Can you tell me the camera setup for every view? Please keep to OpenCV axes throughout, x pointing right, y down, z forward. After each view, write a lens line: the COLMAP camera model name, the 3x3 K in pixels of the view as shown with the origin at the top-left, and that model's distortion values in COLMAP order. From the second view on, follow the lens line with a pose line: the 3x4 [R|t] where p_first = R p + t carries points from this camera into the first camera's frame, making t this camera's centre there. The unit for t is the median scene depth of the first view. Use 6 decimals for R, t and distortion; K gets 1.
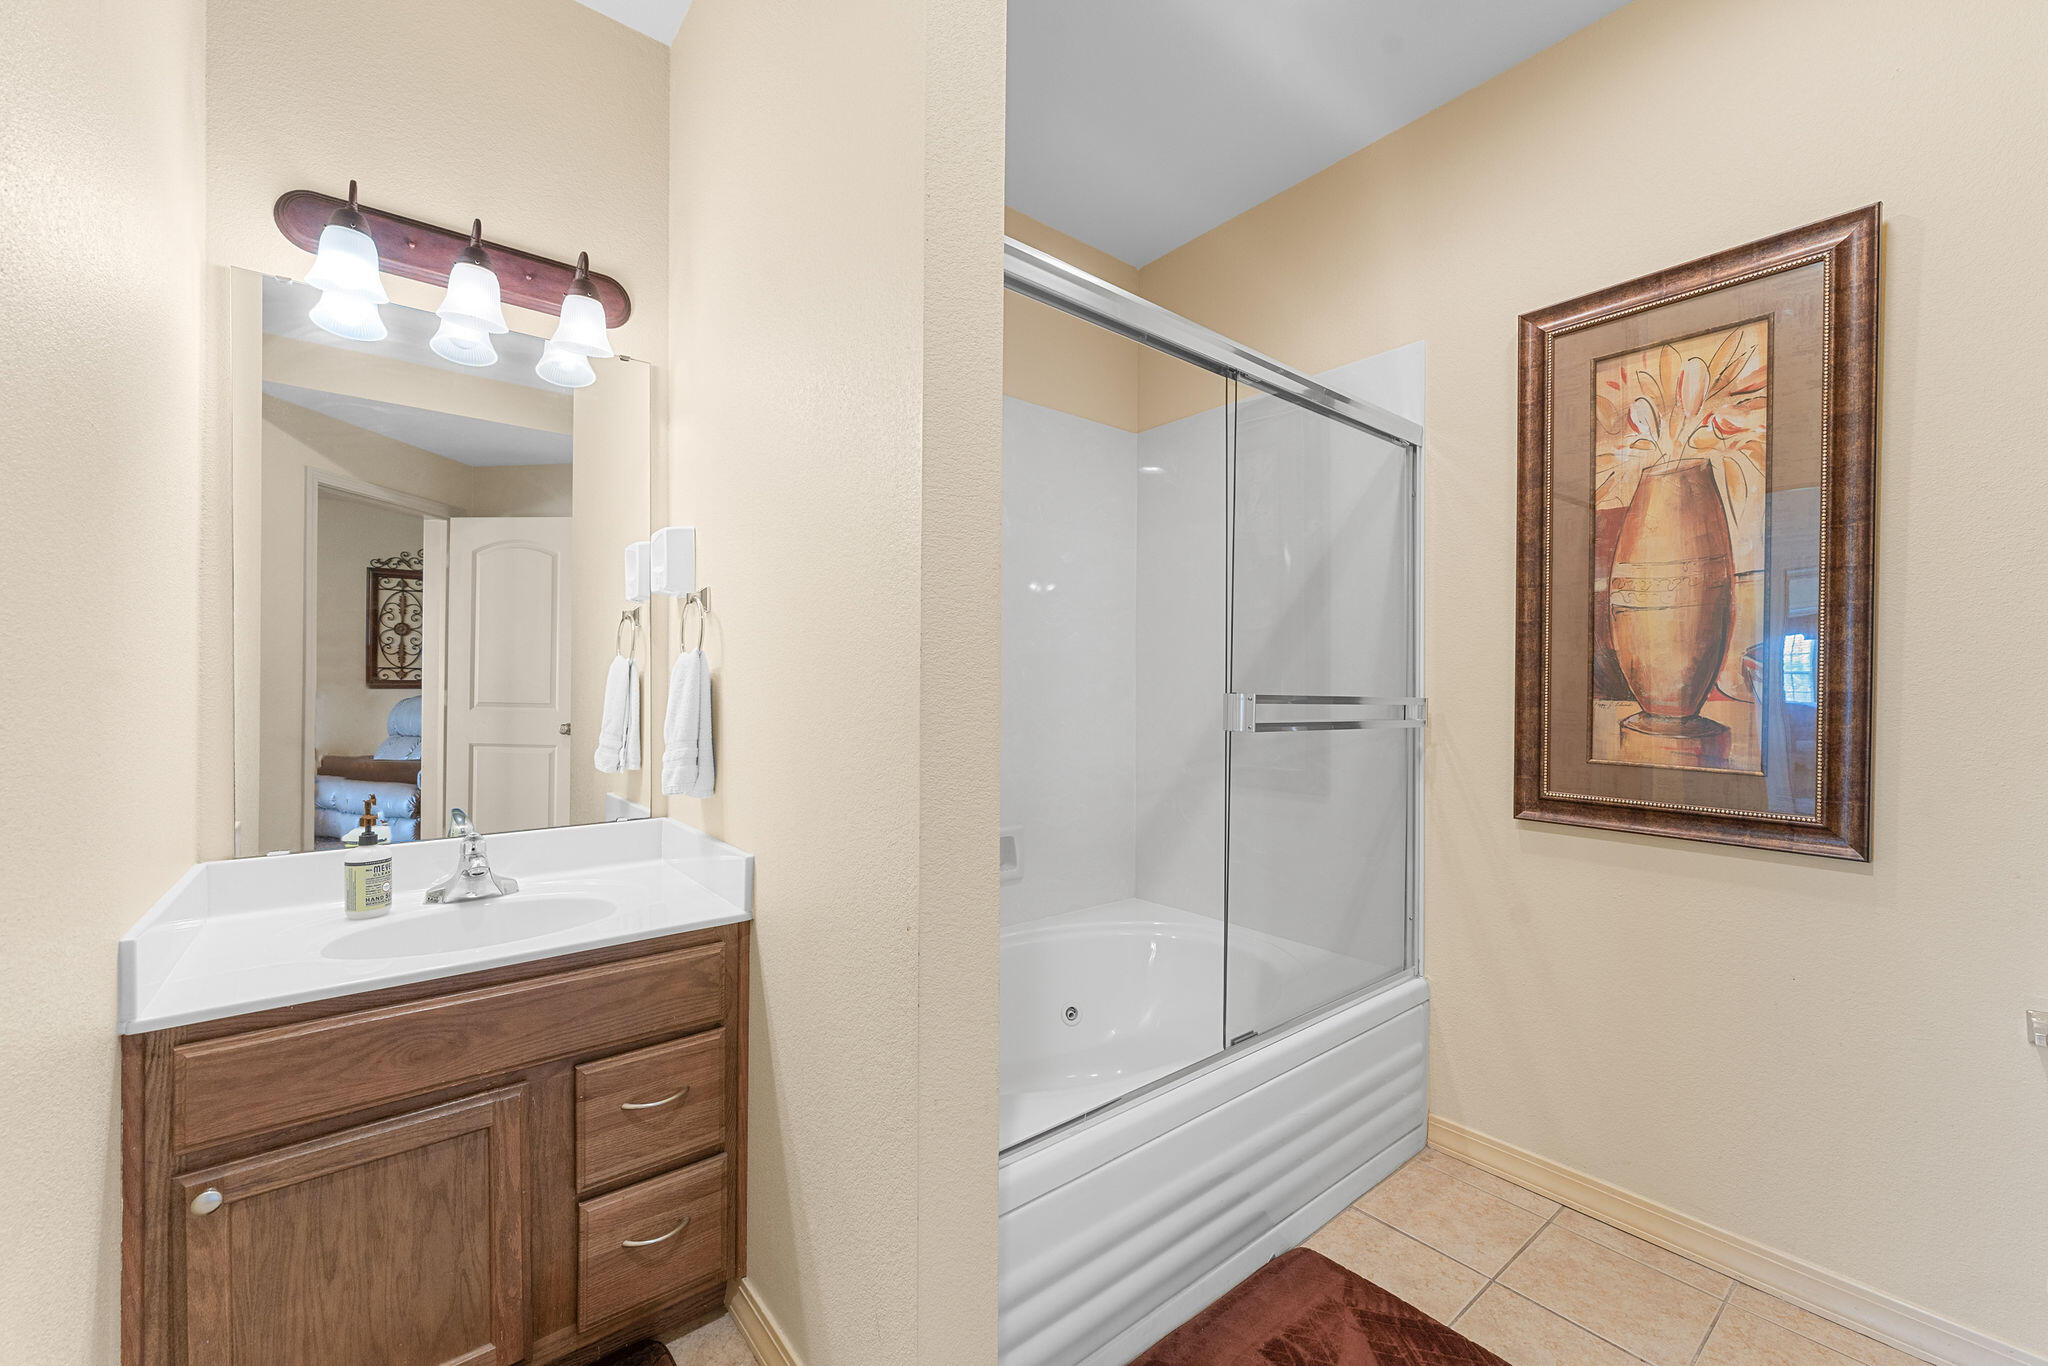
lens RADIAL K [[810.8, 0, 1024.0], [0, 810.8, 683.0], [0, 0, 1]] dist [0.000709, 0.000071]
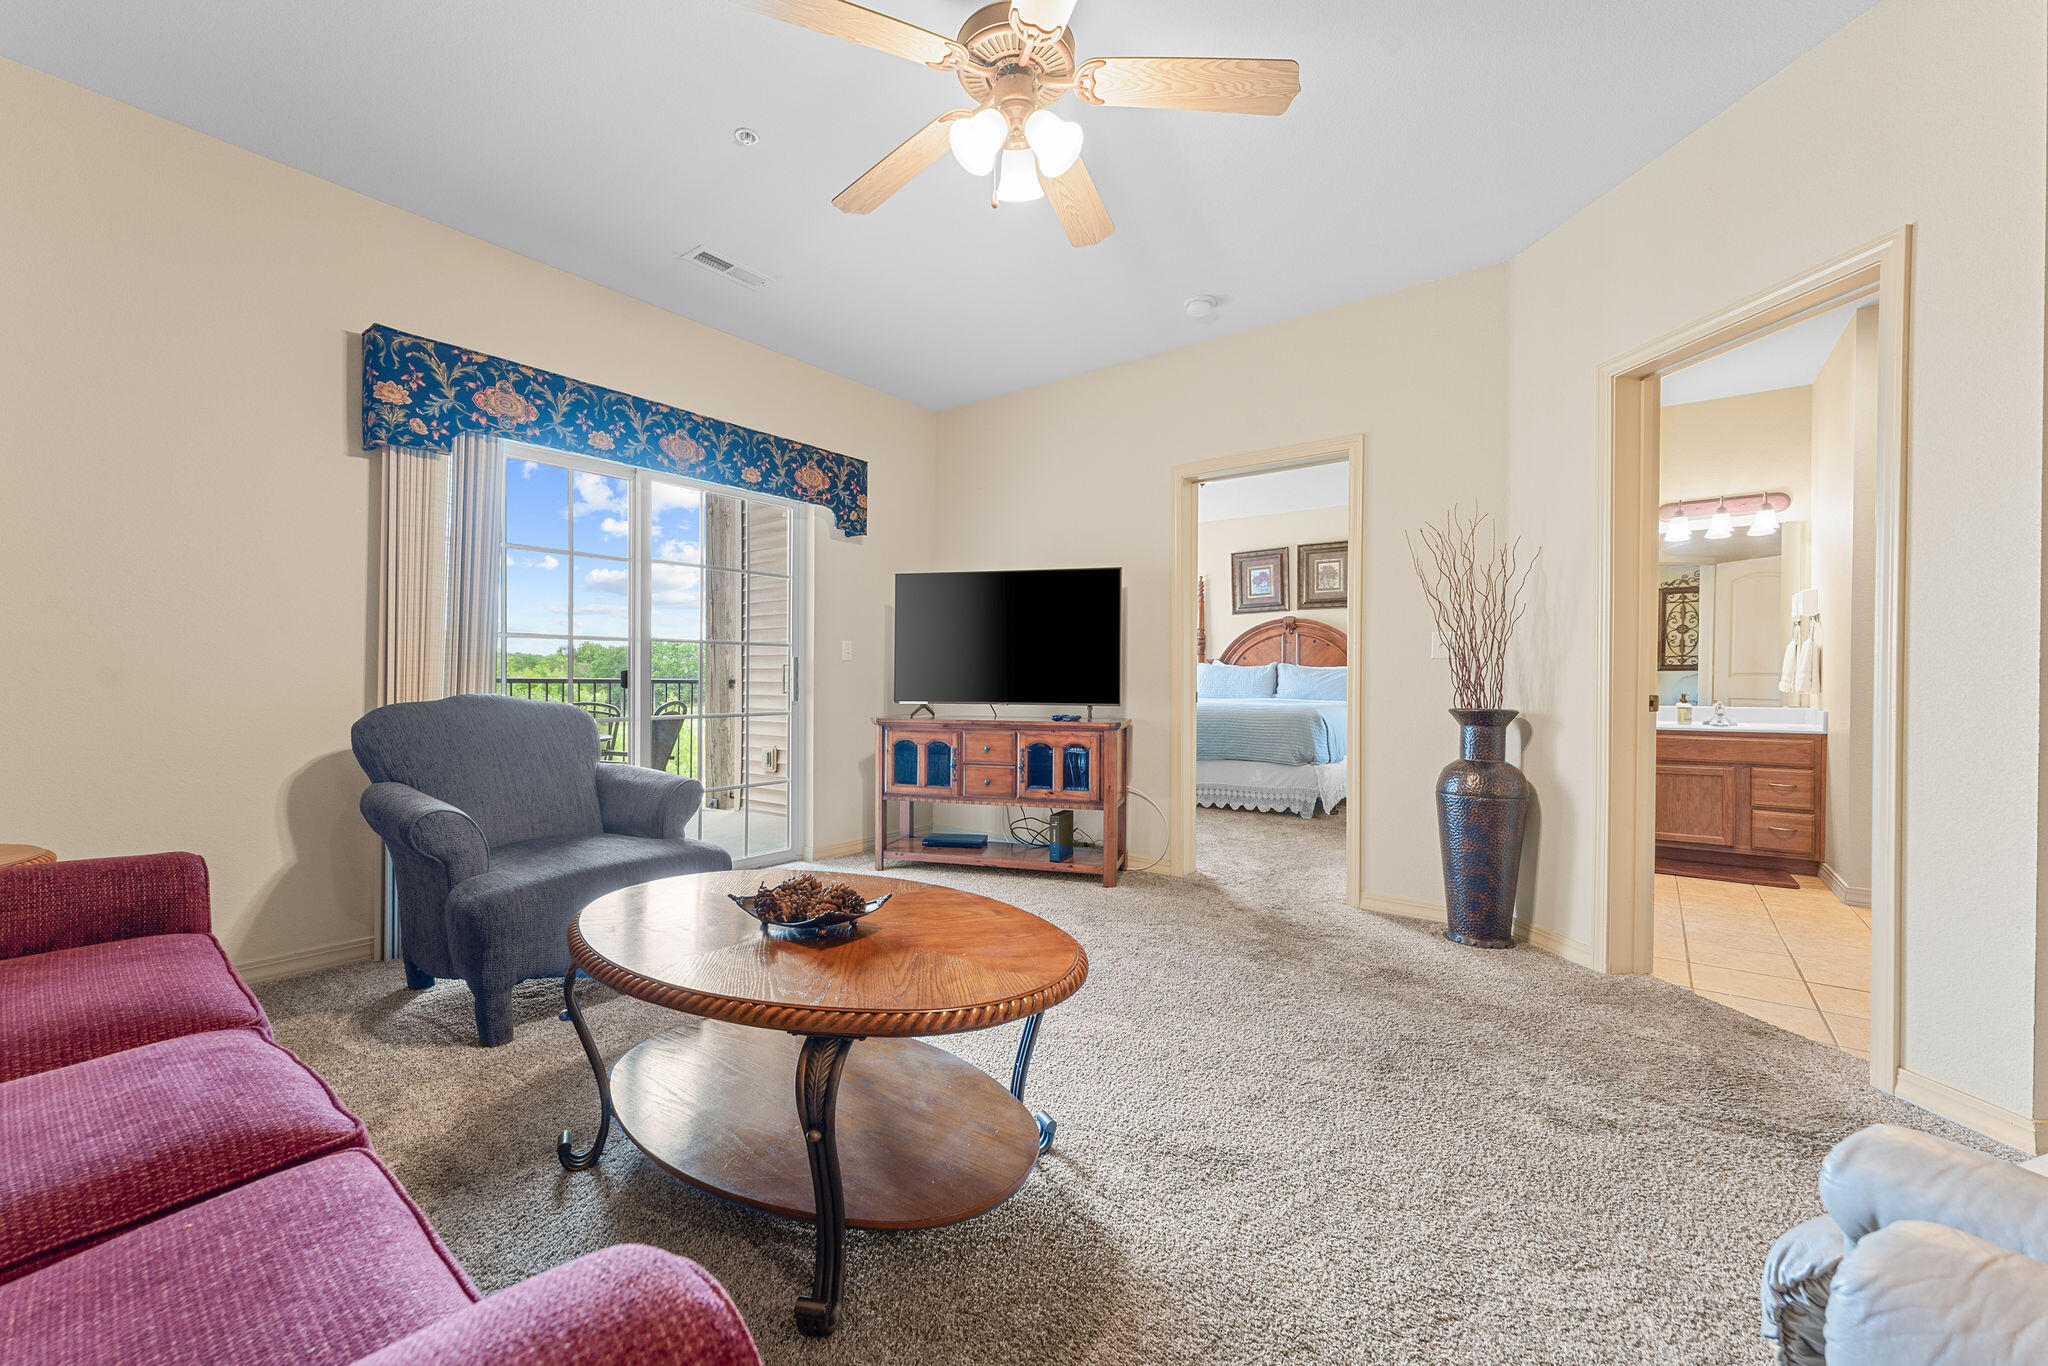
lens RADIAL K [[810.8, 0, 1024.0], [0, 810.8, 683.0], [0, 0, 1]] dist [0.000709, 0.000071]
pose [[0.240370, 0.003908, -0.970674, 0.374851], [0.001970, 0.999988, 0.004513, 0.021735], [0.970679, -0.002997, 0.240359, -0.515255]]
